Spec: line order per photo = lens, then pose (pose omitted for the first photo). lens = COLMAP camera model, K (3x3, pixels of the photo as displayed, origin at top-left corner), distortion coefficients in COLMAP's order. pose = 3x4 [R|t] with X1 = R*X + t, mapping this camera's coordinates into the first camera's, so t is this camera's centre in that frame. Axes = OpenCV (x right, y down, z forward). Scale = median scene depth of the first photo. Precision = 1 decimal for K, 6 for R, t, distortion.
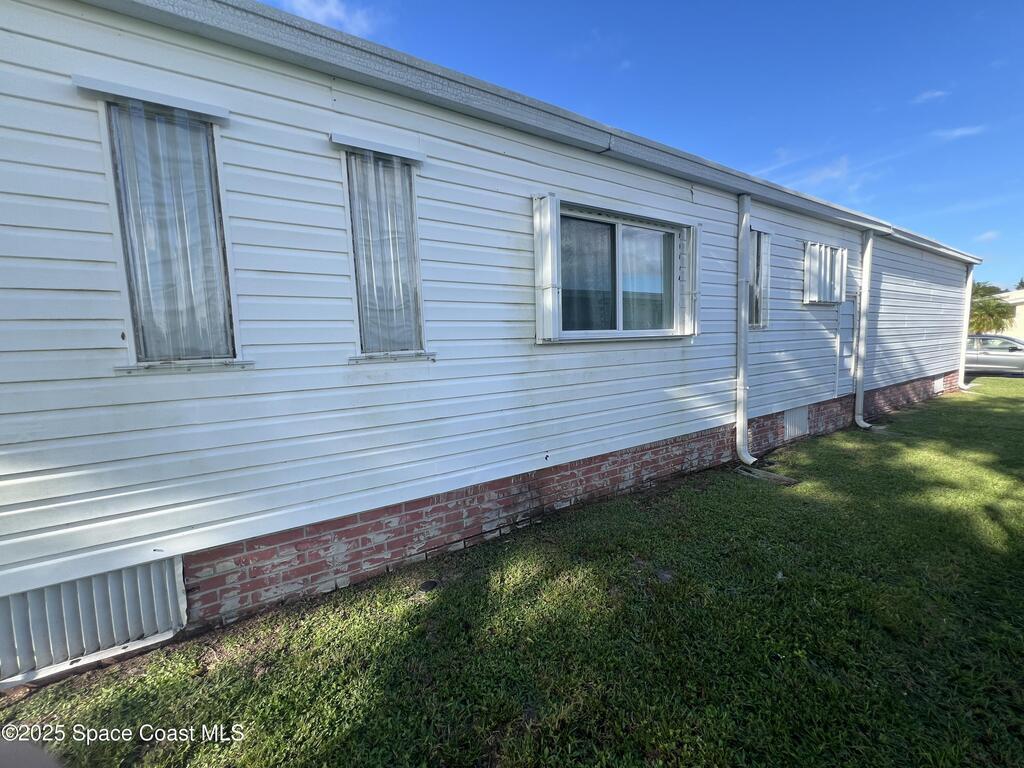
lens RADIAL K [[409.9, 0, 512.0], [0, 409.9, 384.0], [0, 0, 1]] dist [-0.001143, -0.000233]
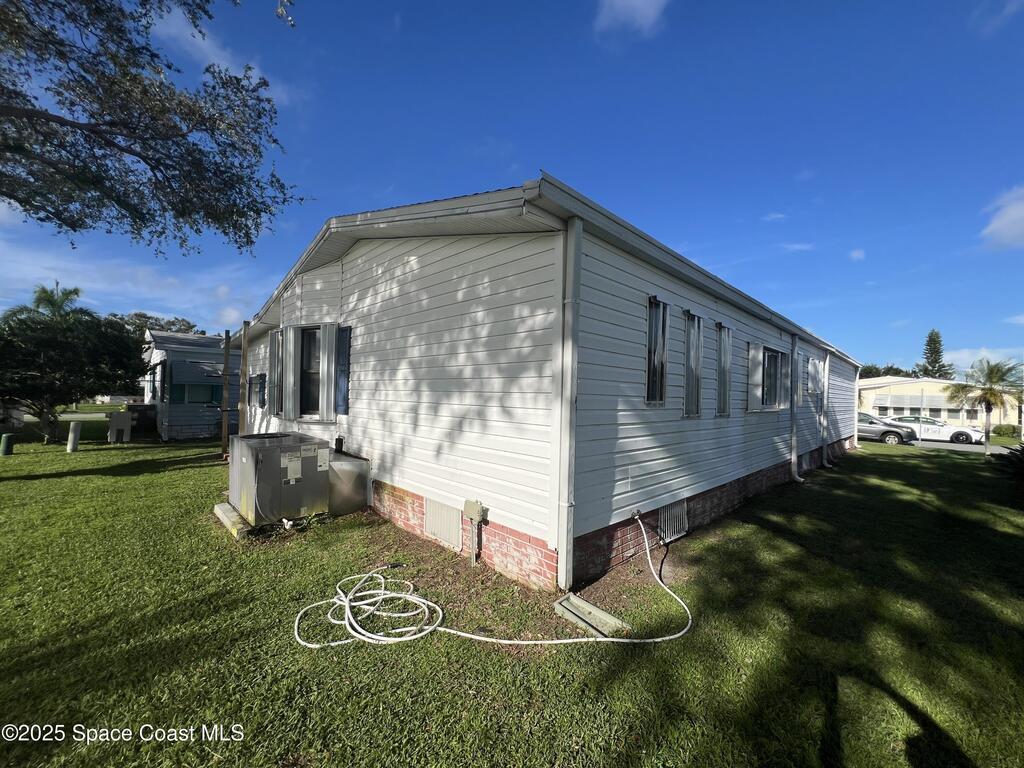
lens RADIAL K [[409.9, 0, 512.0], [0, 409.9, 384.0], [0, 0, 1]] dist [-0.001143, -0.000233]
pose [[0.975905, 0.072860, 0.205671, -1.052037], [-0.049086, 0.991750, -0.118419, 0.044621], [-0.212602, 0.105471, 0.971430, -0.513589]]
